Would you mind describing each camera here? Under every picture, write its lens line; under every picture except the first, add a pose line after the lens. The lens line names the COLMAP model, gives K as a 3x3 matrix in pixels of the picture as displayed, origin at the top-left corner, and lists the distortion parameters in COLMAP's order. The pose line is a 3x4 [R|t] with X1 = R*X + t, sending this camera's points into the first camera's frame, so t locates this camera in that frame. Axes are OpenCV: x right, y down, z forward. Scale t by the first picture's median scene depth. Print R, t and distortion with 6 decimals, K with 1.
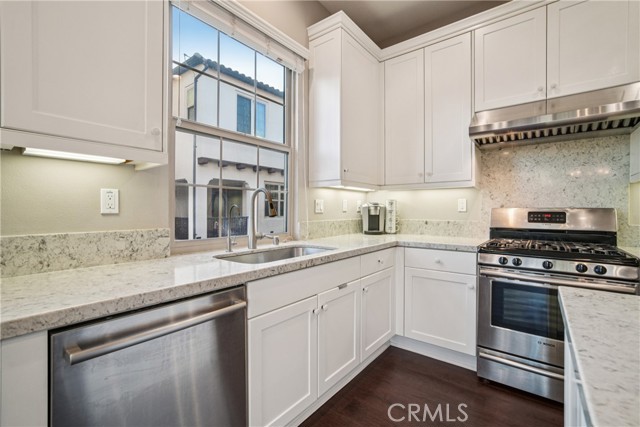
lens RADIAL K [[285.8, 0, 320.0], [0, 285.8, 213.5], [0, 0, 1]] dist [-0.000169, 0.000006]
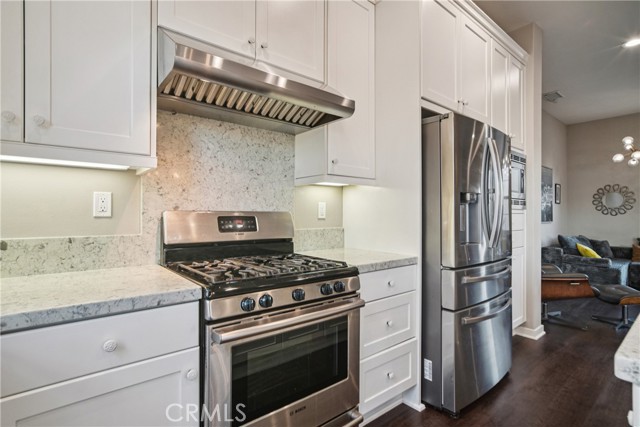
lens RADIAL K [[317.4, 0, 320.0], [0, 317.4, 213.5], [0, 0, 1]] dist [-0.001728, -0.000299]
pose [[0.222364, -0.002547, 0.974960, 0.048070], [0.007687, 0.999970, 0.000859, -0.011828], [-0.974933, 0.007303, 0.222377, 0.573223]]
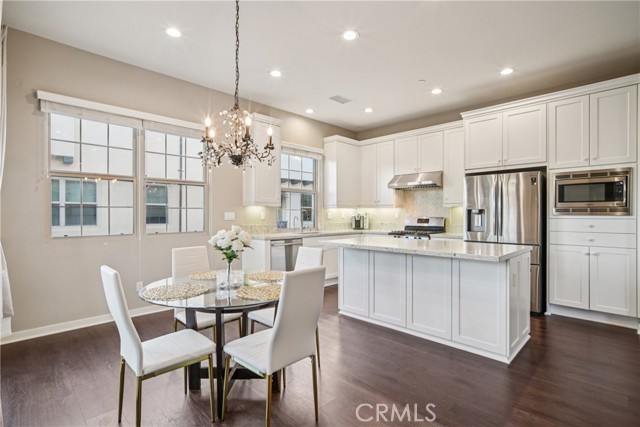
lens RADIAL K [[317.4, 0, 320.0], [0, 317.4, 213.5], [0, 0, 1]] dist [-0.001728, -0.000299]
pose [[0.994140, -0.002638, -0.108064, 0.213536], [0.001244, 0.999915, -0.012959, -0.014883], [0.108089, 0.012749, 0.994059, -1.602006]]
